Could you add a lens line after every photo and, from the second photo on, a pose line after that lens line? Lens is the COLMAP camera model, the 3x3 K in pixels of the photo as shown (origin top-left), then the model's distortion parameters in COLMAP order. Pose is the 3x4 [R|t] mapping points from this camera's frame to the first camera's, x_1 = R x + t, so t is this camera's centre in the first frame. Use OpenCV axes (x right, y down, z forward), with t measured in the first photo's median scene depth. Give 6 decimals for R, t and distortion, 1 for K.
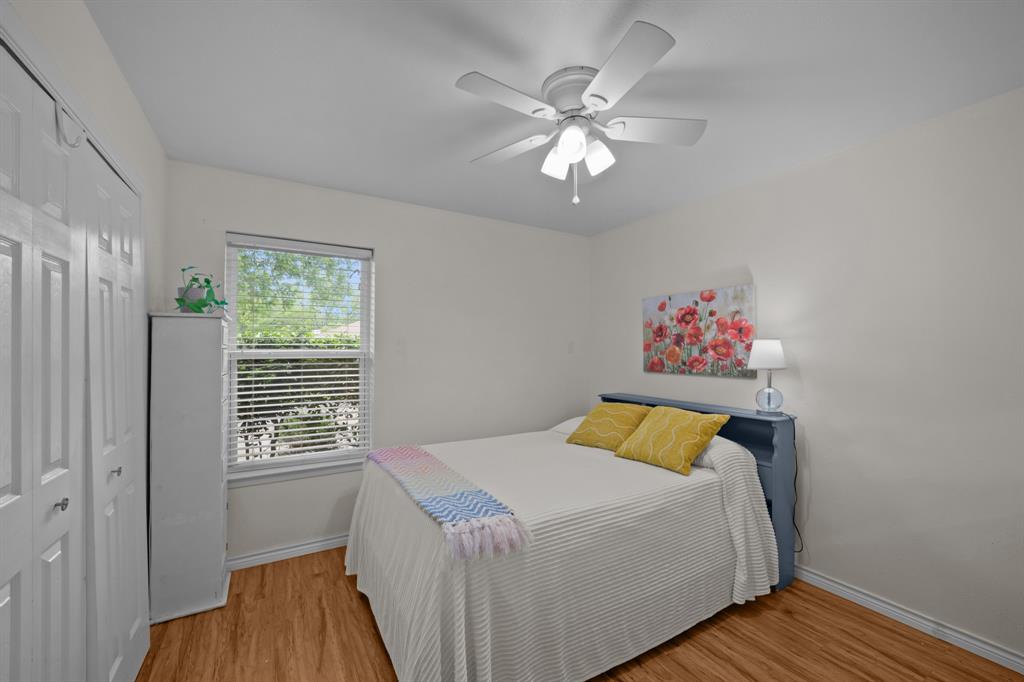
lens RADIAL K [[402.6, 0, 509.7], [0, 402.6, 345.6], [0, 0, 1]] dist [-0.008261, 0.000242]
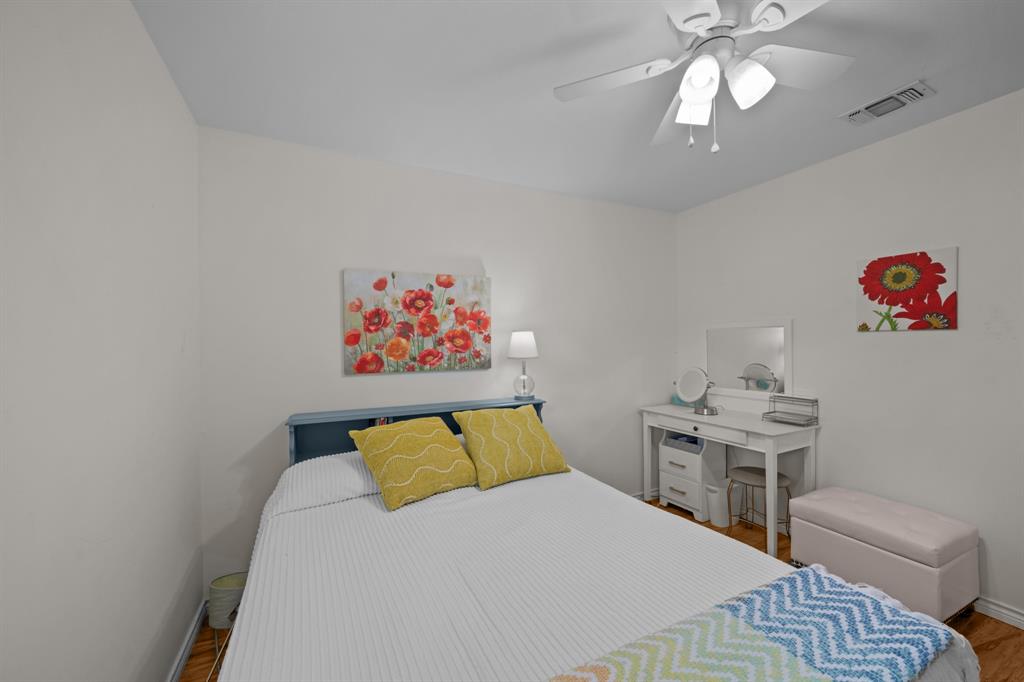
lens RADIAL K [[402.6, 0, 512.4], [0, 402.6, 339.6], [0, 0, 1]] dist [-0.008261, 0.000242]
pose [[0.060759, 0.003972, 0.998145, -0.382160], [0.003830, 0.999984, -0.004212, 0.010108], [-0.998145, 0.004078, 0.060743, 0.784361]]
